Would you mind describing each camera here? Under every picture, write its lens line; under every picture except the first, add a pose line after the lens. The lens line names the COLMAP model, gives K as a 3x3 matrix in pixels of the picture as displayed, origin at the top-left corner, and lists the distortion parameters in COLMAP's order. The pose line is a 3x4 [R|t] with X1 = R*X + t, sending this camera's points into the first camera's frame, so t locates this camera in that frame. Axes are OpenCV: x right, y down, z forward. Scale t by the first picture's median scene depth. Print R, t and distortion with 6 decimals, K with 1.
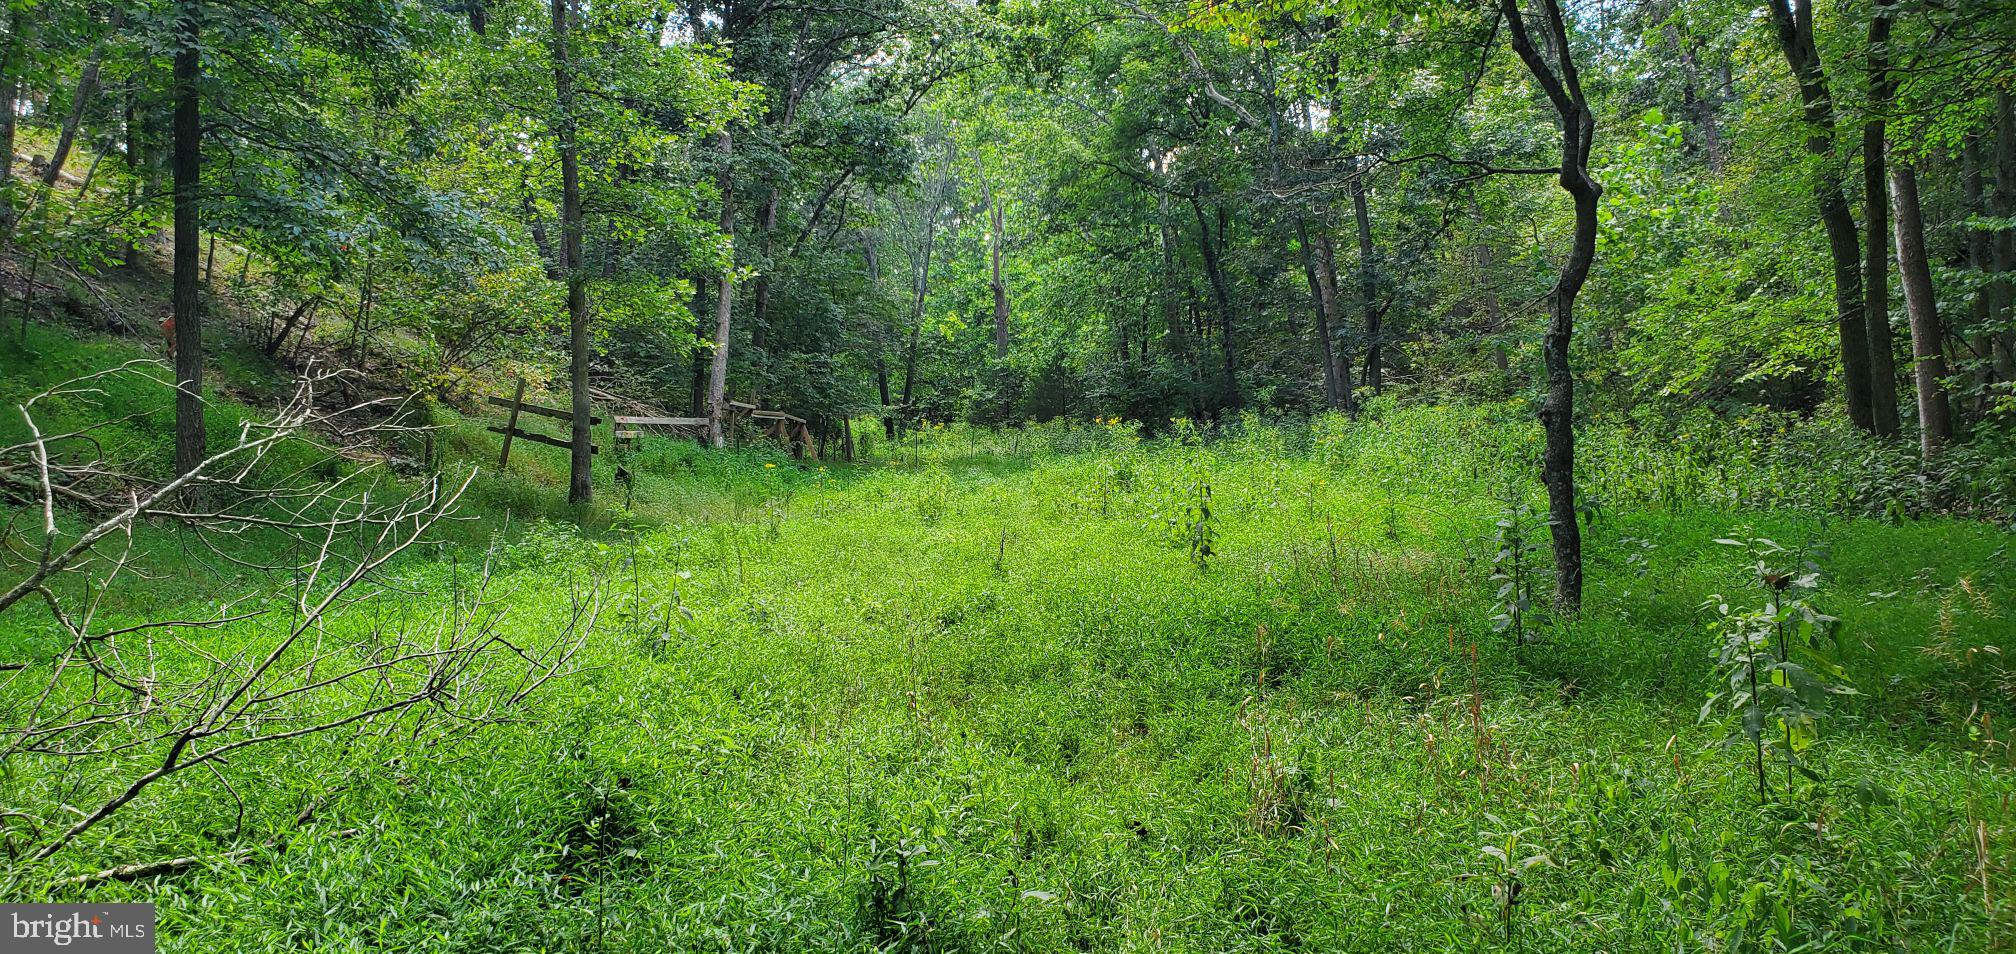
lens RADIAL K [[1627.8, 0, 1005.7], [0, 1627.8, 470.6], [0, 0, 1]] dist [0.053455, 0.010230]
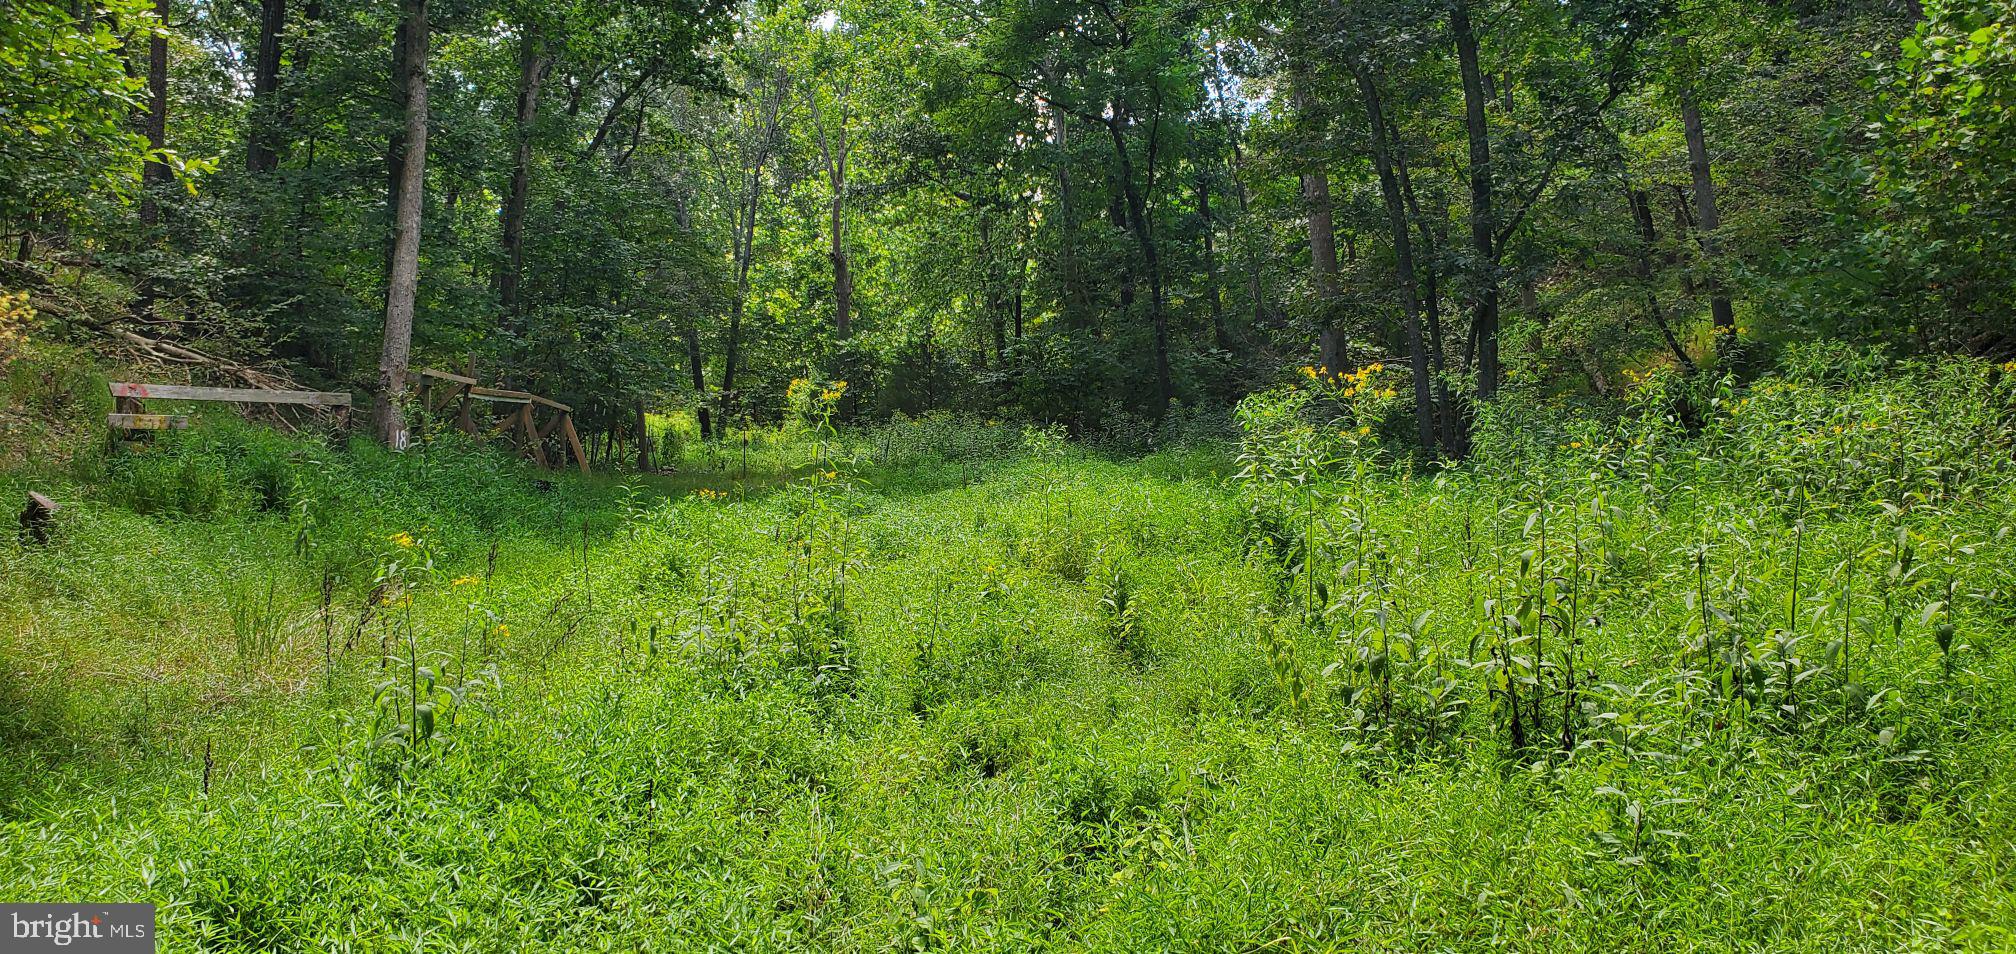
lens RADIAL K [[1627.8, 0, 1013.0], [0, 1627.8, 493.8], [0, 0, 1]] dist [0.053455, 0.010230]
pose [[0.993419, 0.002396, 0.114508, -0.012840], [-0.003731, 0.999928, 0.011444, -0.002698], [-0.114472, -0.011796, 0.993356, 0.186759]]
